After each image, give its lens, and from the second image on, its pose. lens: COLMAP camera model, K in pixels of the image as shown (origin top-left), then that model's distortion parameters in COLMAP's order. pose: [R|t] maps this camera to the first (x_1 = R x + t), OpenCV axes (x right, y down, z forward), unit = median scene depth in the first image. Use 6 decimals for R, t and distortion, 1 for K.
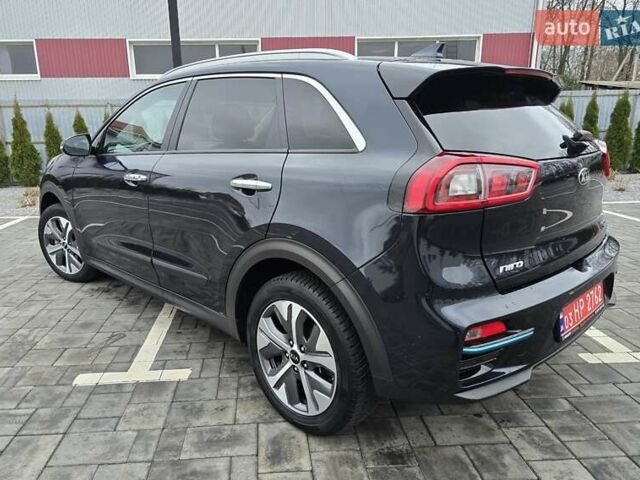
lens RADIAL K [[466.3, 0, 323.4], [0, 466.3, 241.1], [0, 0, 1]] dist [0.005611, 0.000344]
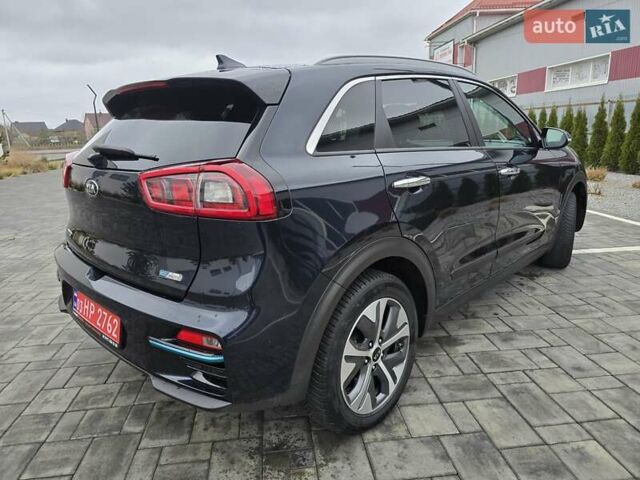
lens RADIAL K [[466.3, 0, 323.4], [0, 466.3, 241.1], [0, 0, 1]] dist [0.005611, 0.000344]
pose [[0.008926, 0.240915, -0.970505, 1.416040], [-0.225044, 0.946130, 0.232795, -0.330407], [0.974308, 0.216328, 0.062662, 1.301899]]
